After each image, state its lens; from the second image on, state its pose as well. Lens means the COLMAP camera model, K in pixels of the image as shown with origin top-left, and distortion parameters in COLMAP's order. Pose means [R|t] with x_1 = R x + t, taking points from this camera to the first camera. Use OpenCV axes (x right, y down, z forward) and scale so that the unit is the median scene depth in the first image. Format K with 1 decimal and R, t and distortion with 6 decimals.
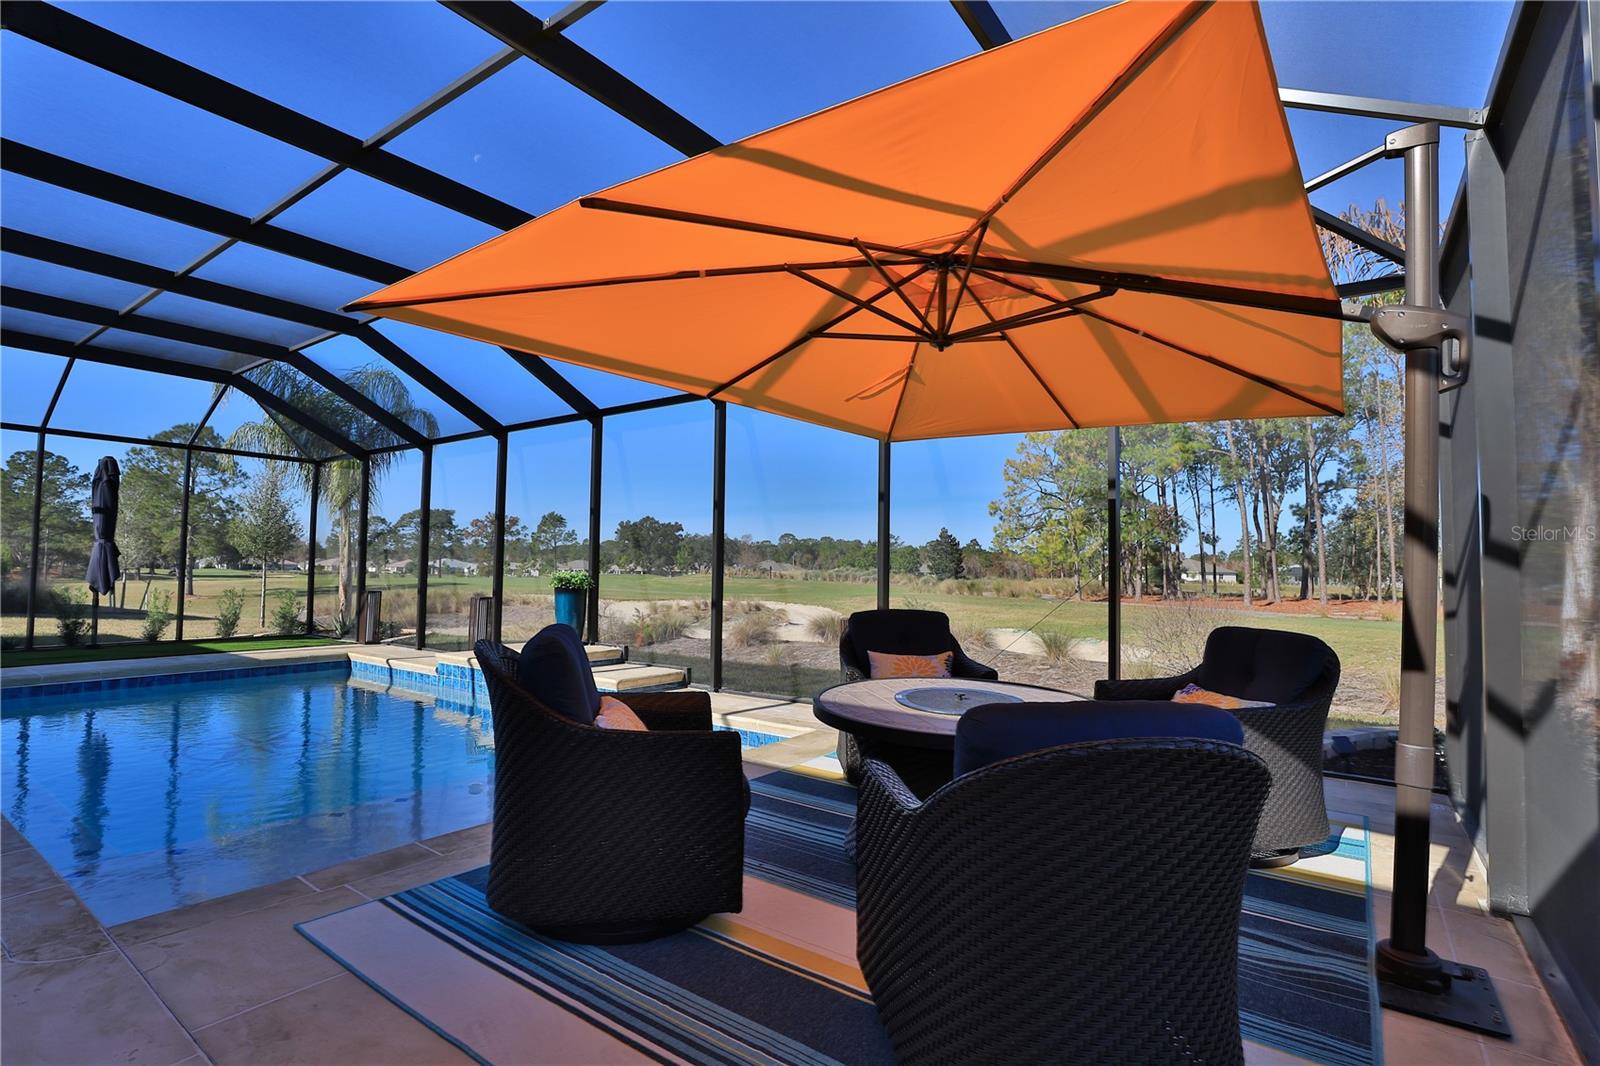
lens RADIAL K [[768.4, 0, 804.8], [0, 768.4, 533.1], [0, 0, 1]] dist [-0.043323, 0.013191]
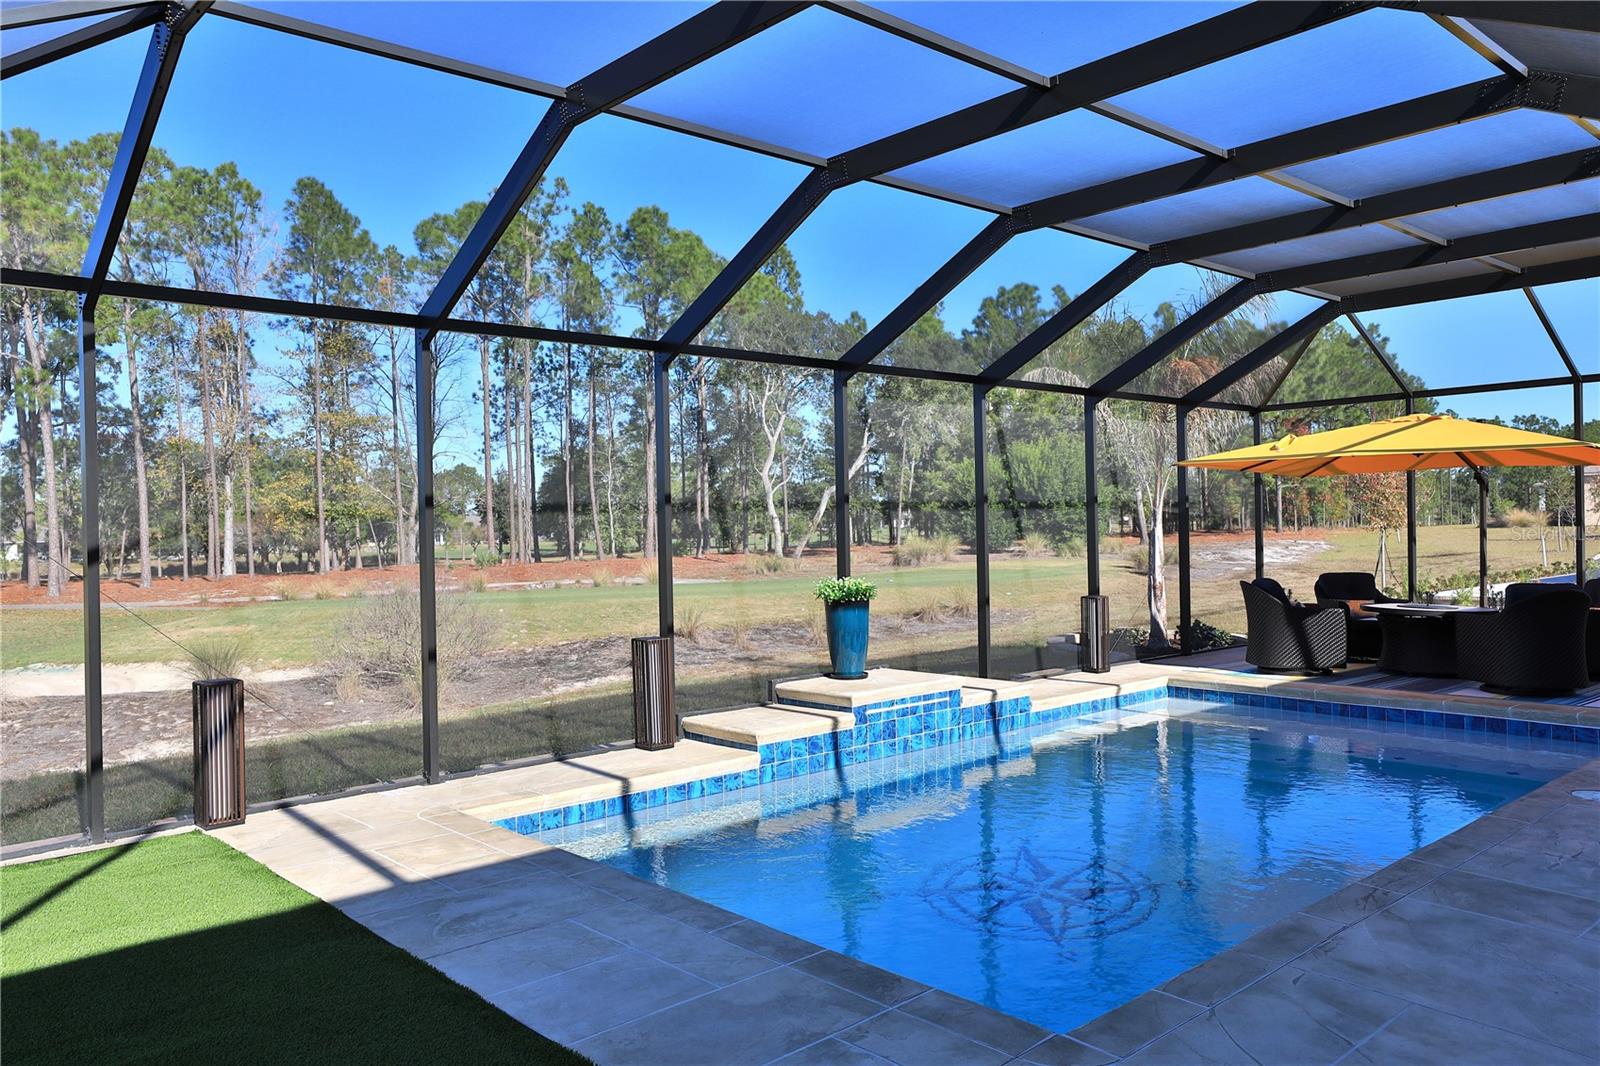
lens RADIAL K [[1162.4, 0, 797.0], [0, 1162.4, 534.2], [0, 0, 1]] dist [0.001645, 0.010654]
pose [[0.221507, -0.025222, 0.974832, -0.442407], [-0.023446, 0.999239, 0.031181, -0.008703], [-0.974877, -0.029763, 0.220747, 0.249450]]
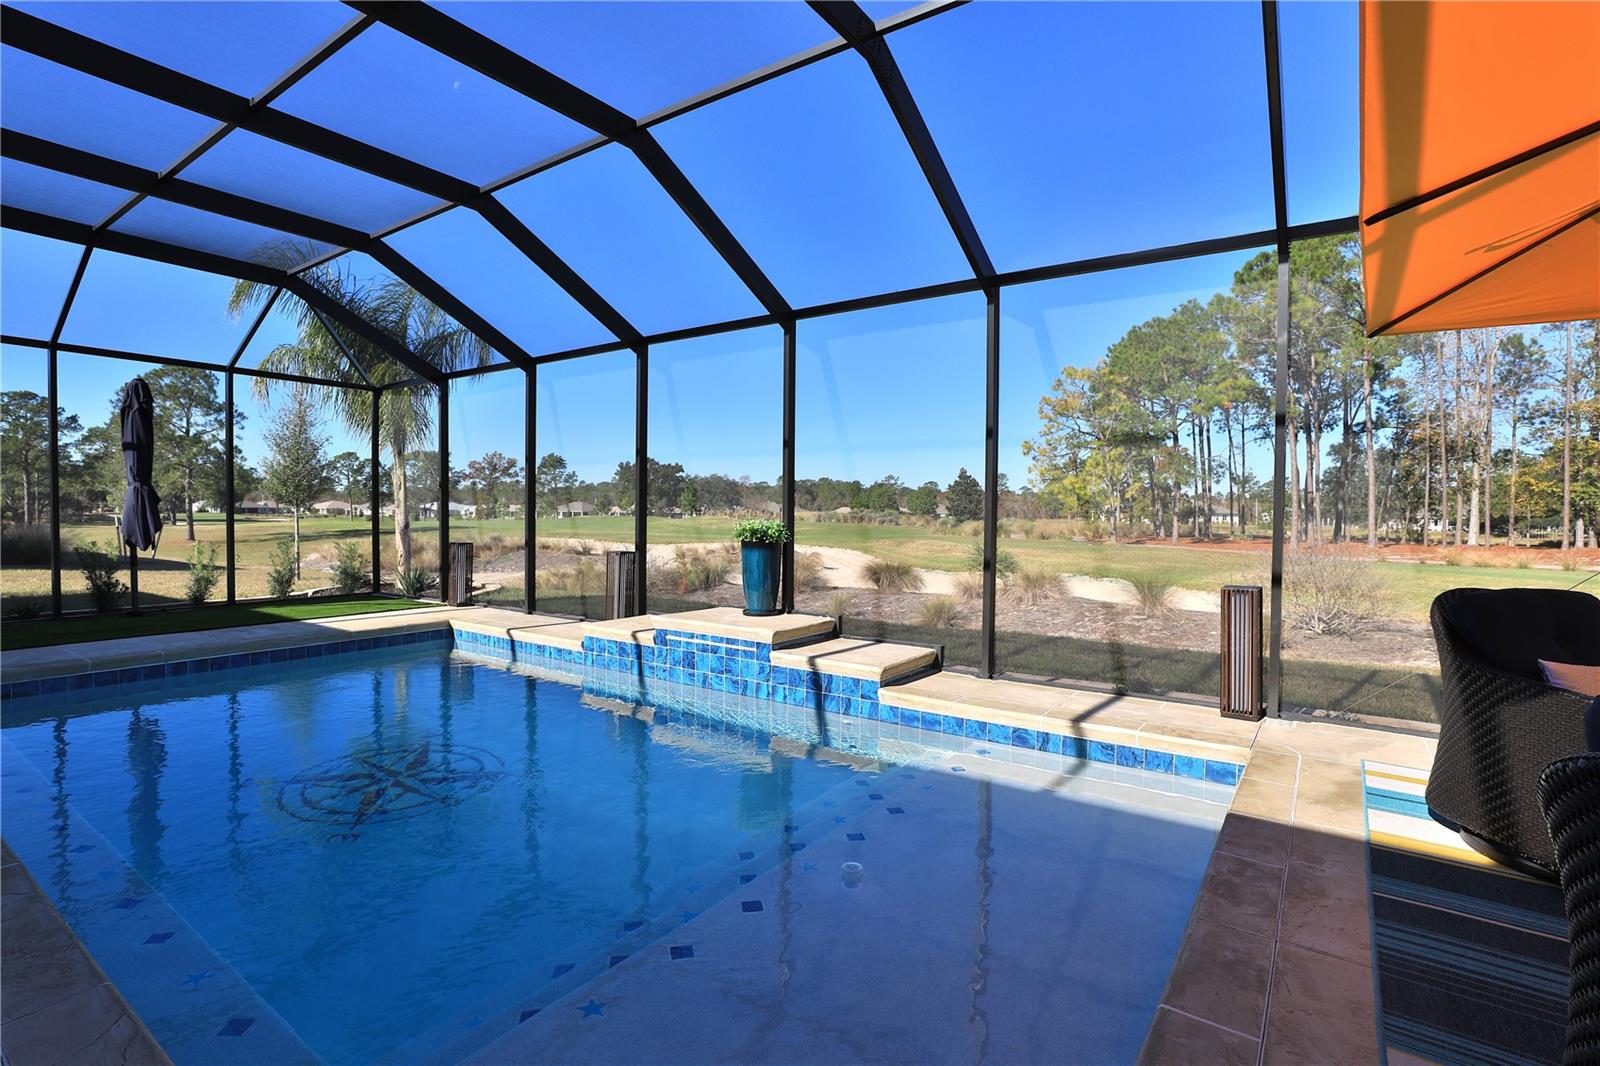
lens RADIAL K [[768.4, 0, 802.8], [0, 768.4, 536.3], [0, 0, 1]] dist [-0.043323, 0.013191]
pose [[0.999982, -0.002104, 0.005641, -0.083327], [0.001641, 0.996728, 0.080814, 0.000840], [-0.005792, -0.080803, 0.996713, 0.068032]]
